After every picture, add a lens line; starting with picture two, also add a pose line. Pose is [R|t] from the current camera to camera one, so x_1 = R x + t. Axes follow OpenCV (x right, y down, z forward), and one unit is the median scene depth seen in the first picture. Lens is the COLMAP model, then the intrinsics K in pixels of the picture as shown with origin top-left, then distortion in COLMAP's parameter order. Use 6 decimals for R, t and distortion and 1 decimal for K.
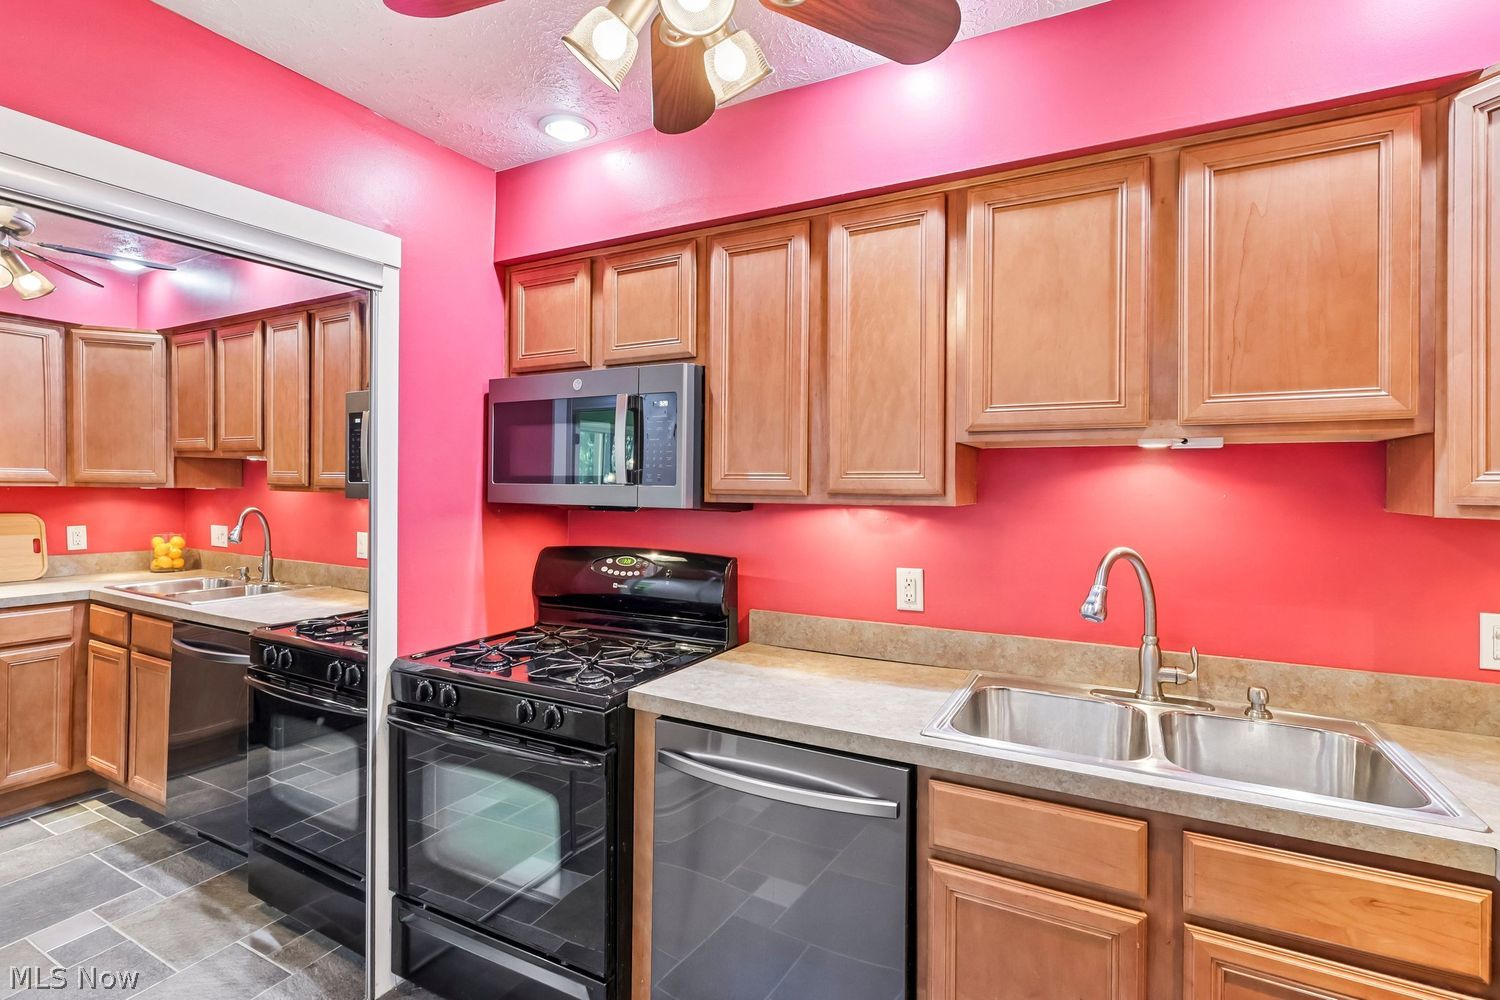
lens RADIAL K [[707.8, 0, 742.5], [0, 707.8, 487.7], [0, 0, 1]] dist [-0.000586, 0.000368]
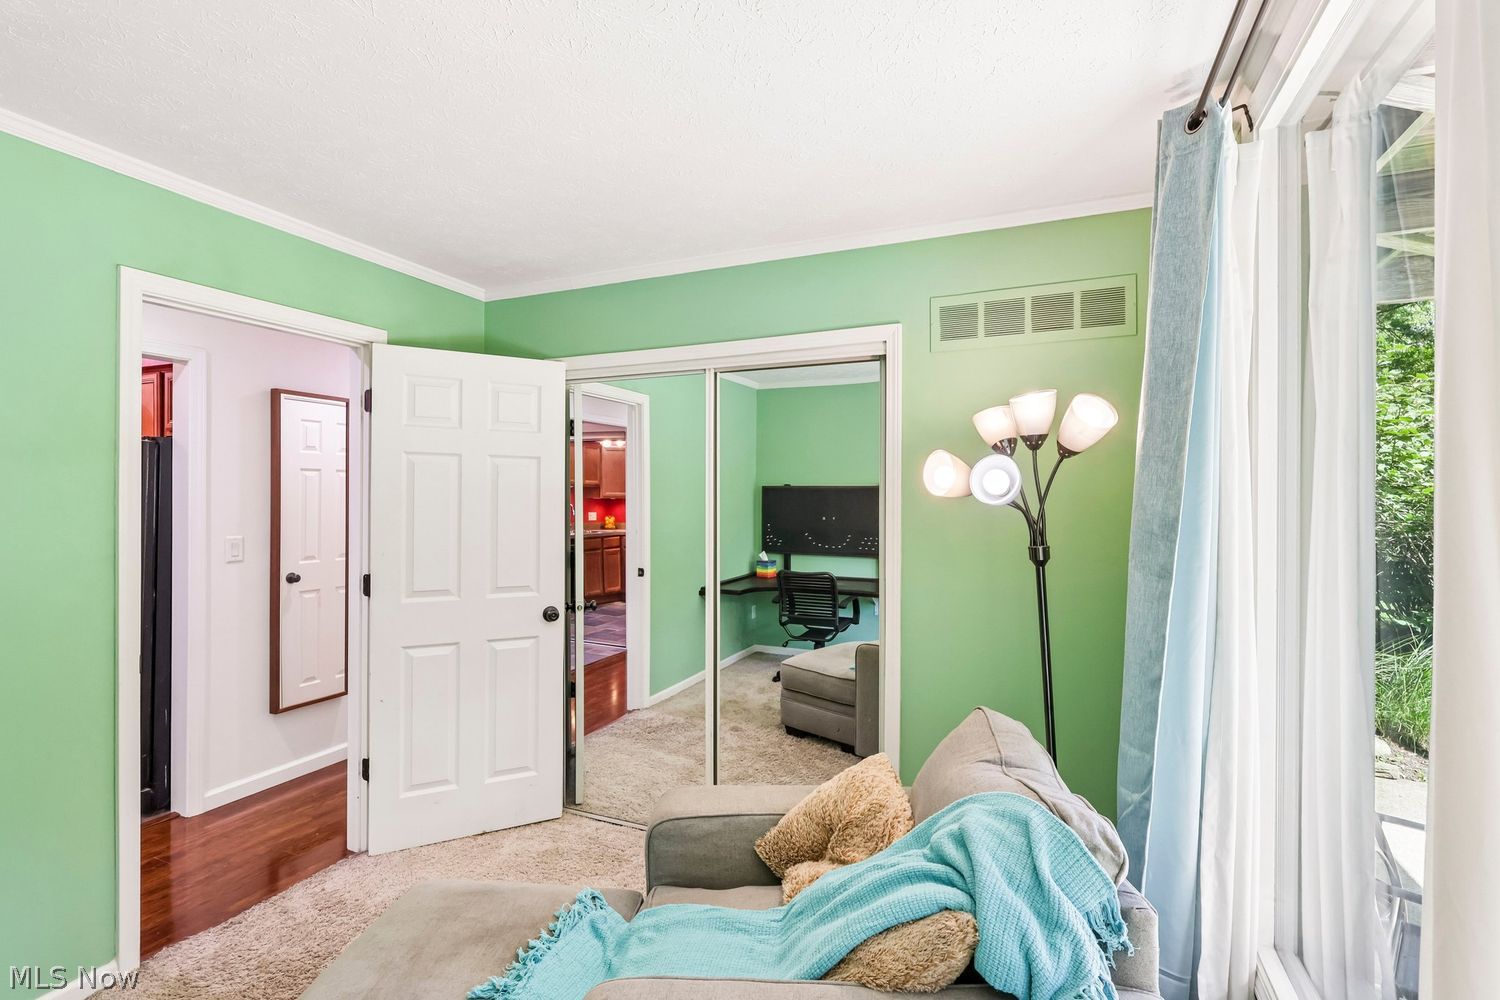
lens RADIAL K [[706.4, 0, 749.6], [0, 706.4, 490.8], [0, 0, 1]] dist [0.001344, -0.000065]
pose [[-0.074154, -0.004828, 0.997235, -4.853432], [0.004754, 0.999975, 0.005195, -0.050384], [-0.997235, 0.005126, -0.074129, -0.023317]]
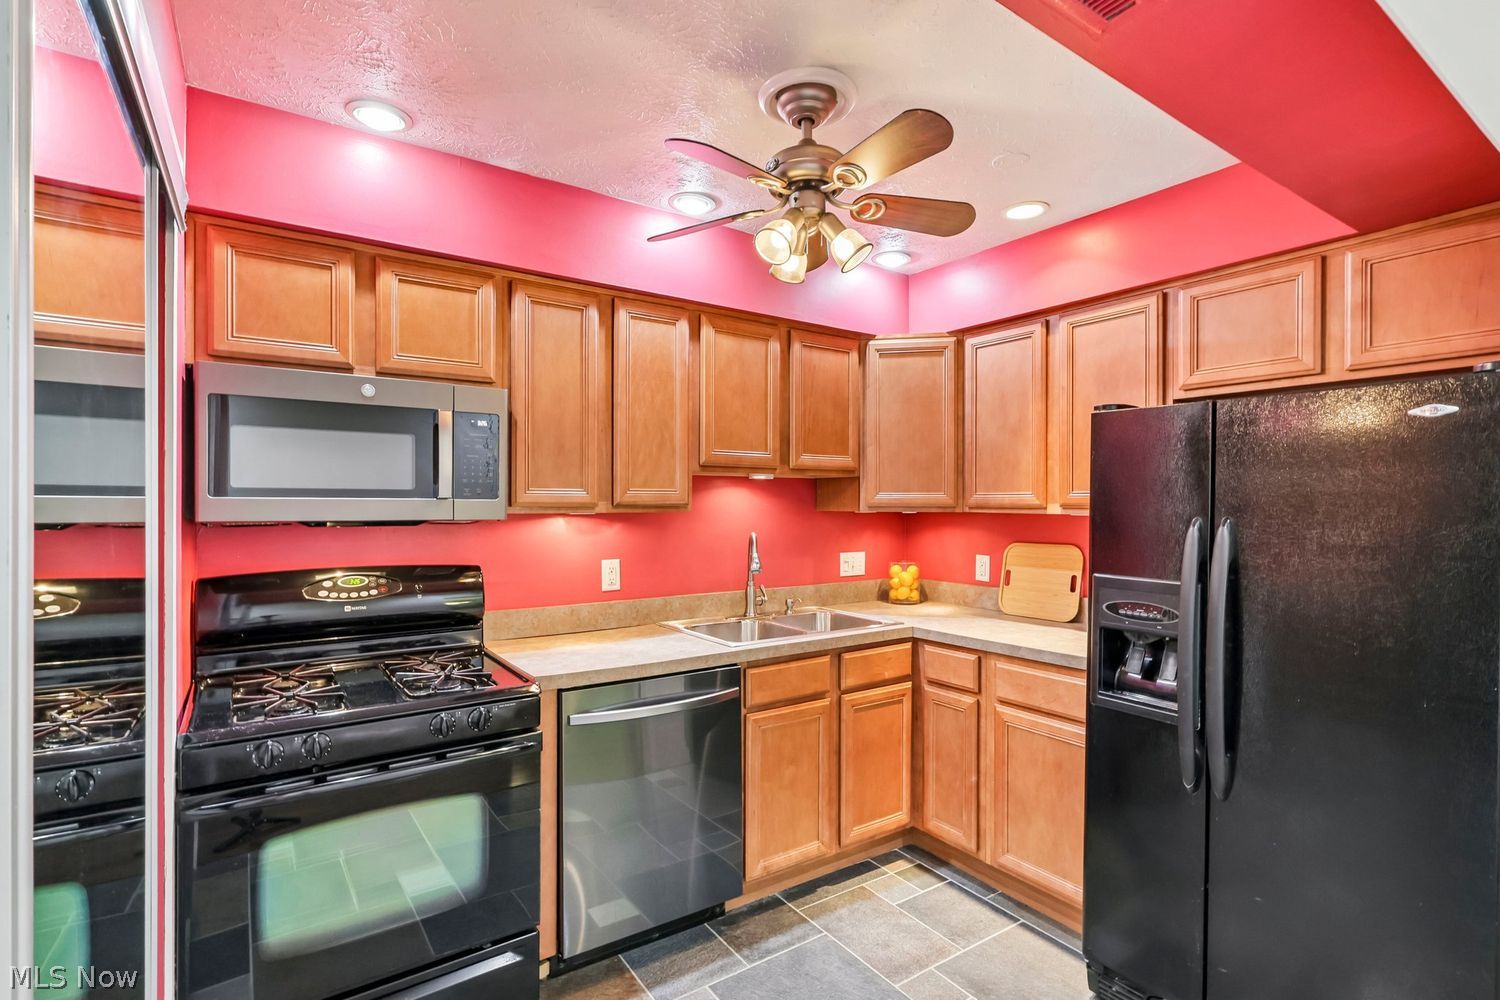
lens RADIAL K [[706.7, 0, 745.6], [0, 706.7, 510.0], [0, 0, 1]] dist [-0.000294, 0.000106]
pose [[0.464648, -0.014455, 0.885377, -0.989470], [0.005403, 0.999894, 0.013489, 0.001316], [-0.885479, -0.001484, 0.464677, 0.158861]]
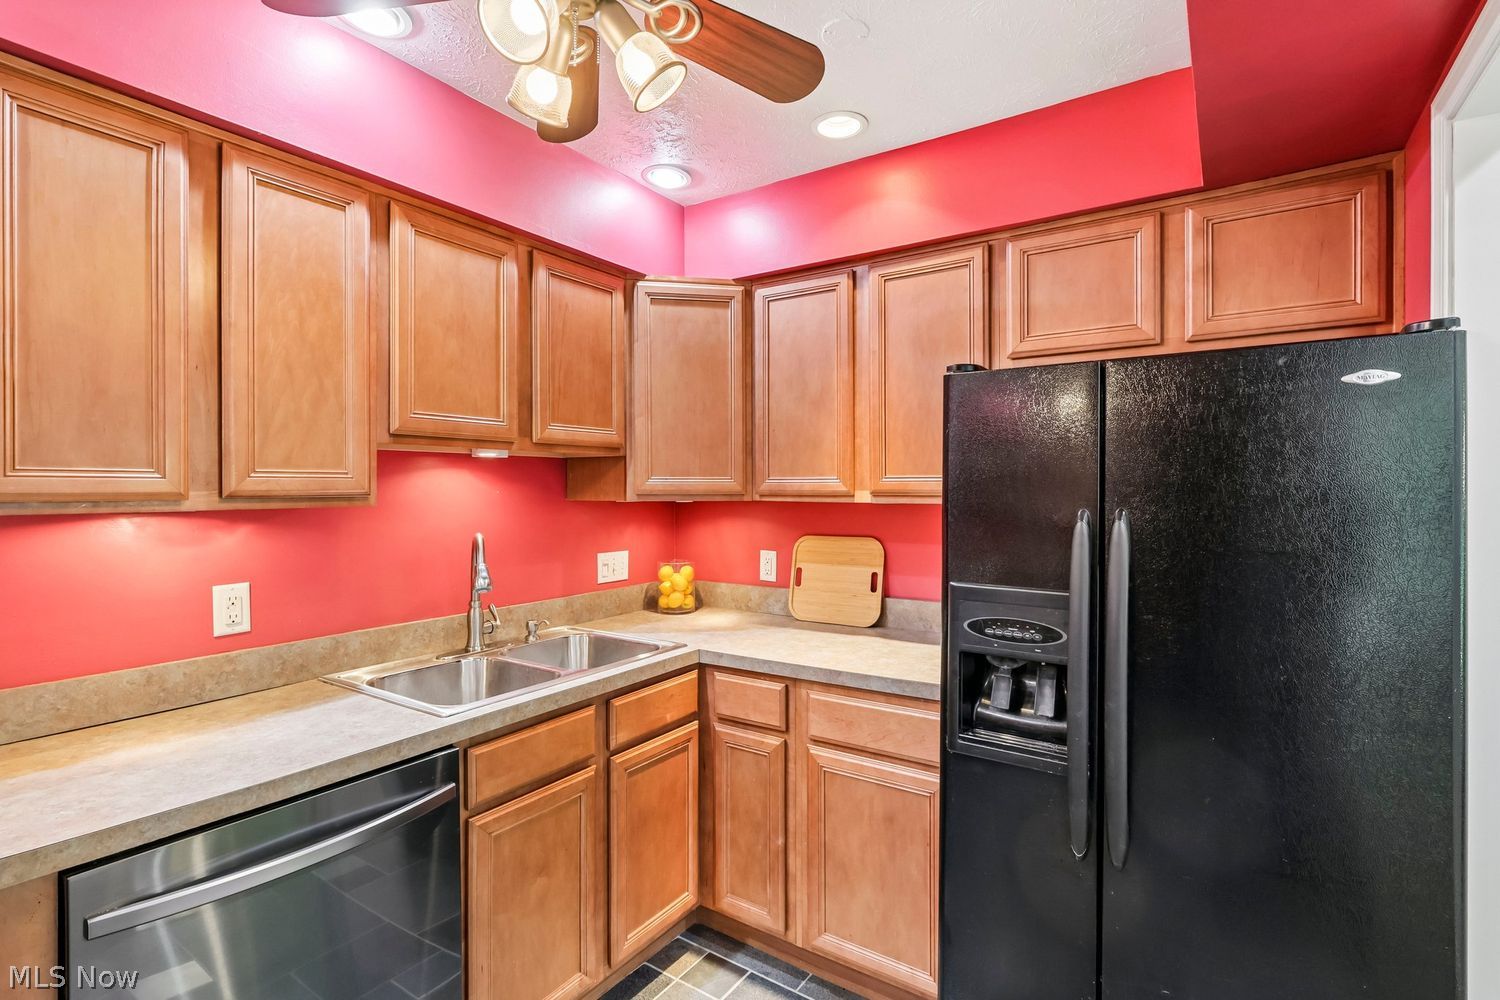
lens RADIAL K [[706.4, 0, 749.6], [0, 706.4, 490.8], [0, 0, 1]] dist [0.001344, -0.000065]
pose [[0.106111, -0.011678, 0.994286, -0.622047], [0.006671, 0.999917, 0.011032, -0.002850], [-0.994332, 0.005462, 0.106180, 0.346232]]
